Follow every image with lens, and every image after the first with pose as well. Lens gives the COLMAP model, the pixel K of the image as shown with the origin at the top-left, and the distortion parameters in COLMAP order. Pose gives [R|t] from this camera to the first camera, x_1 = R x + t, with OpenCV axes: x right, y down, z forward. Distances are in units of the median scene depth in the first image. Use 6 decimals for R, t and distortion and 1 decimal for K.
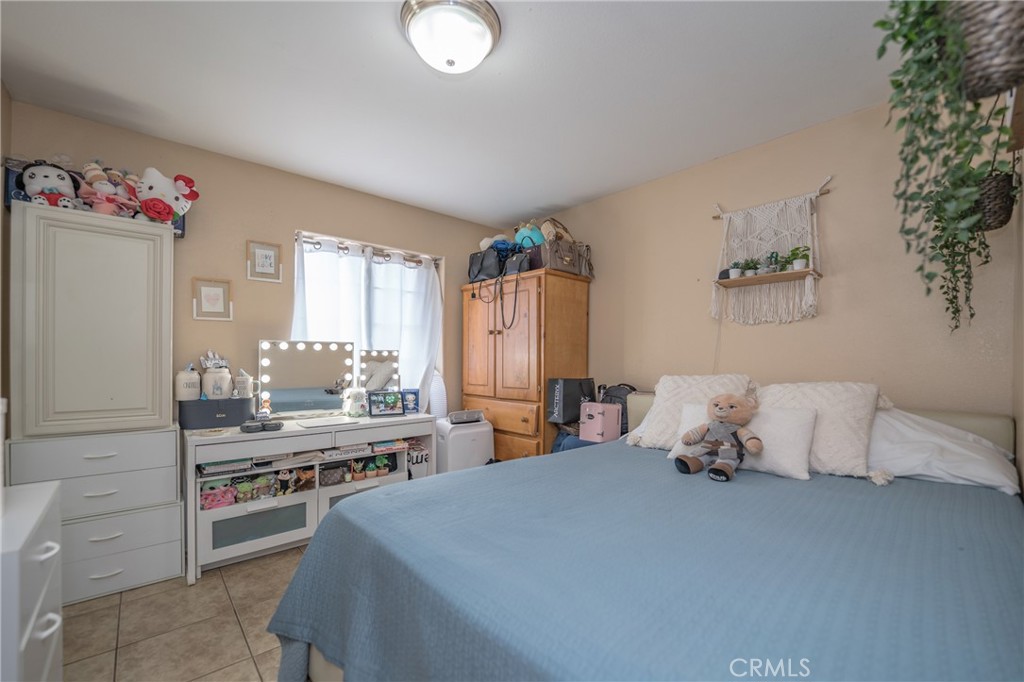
lens RADIAL K [[428.5, 0, 510.8], [0, 428.5, 361.0], [0, 0, 1]] dist [0.000485, 0.000064]
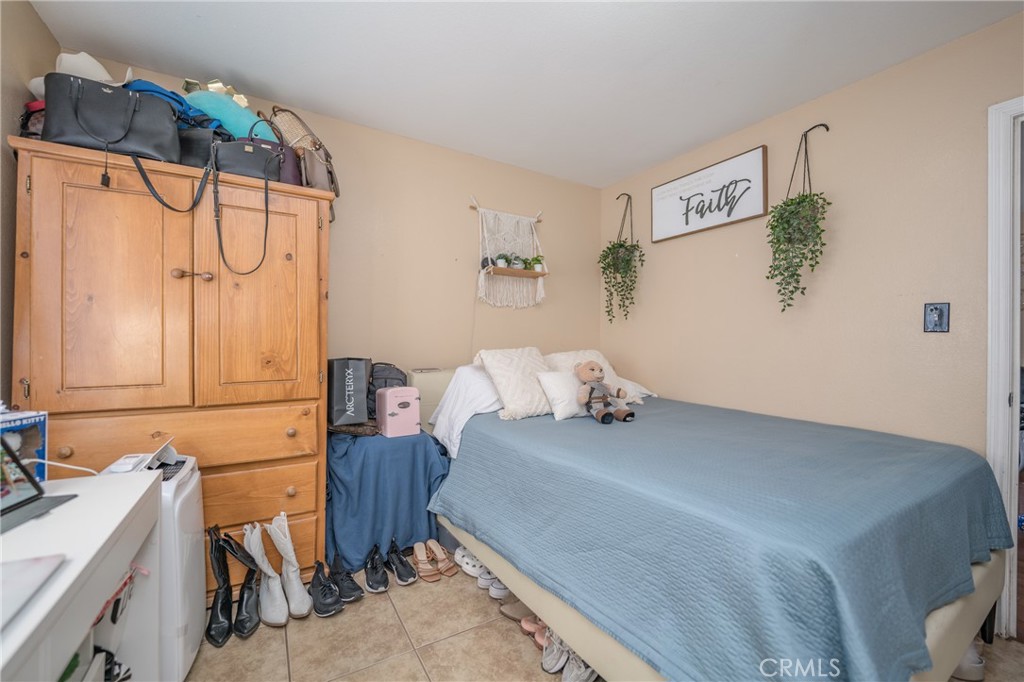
lens RADIAL K [[421.6, 0, 512.0], [0, 421.6, 341.0], [0, 0, 1]] dist [0.000224, 0.000228]
pose [[0.182474, 0.000683, 0.983210, -0.492696], [-0.001687, 0.999999, -0.000381, 0.009997], [-0.983209, -0.001589, 0.182475, 0.596194]]
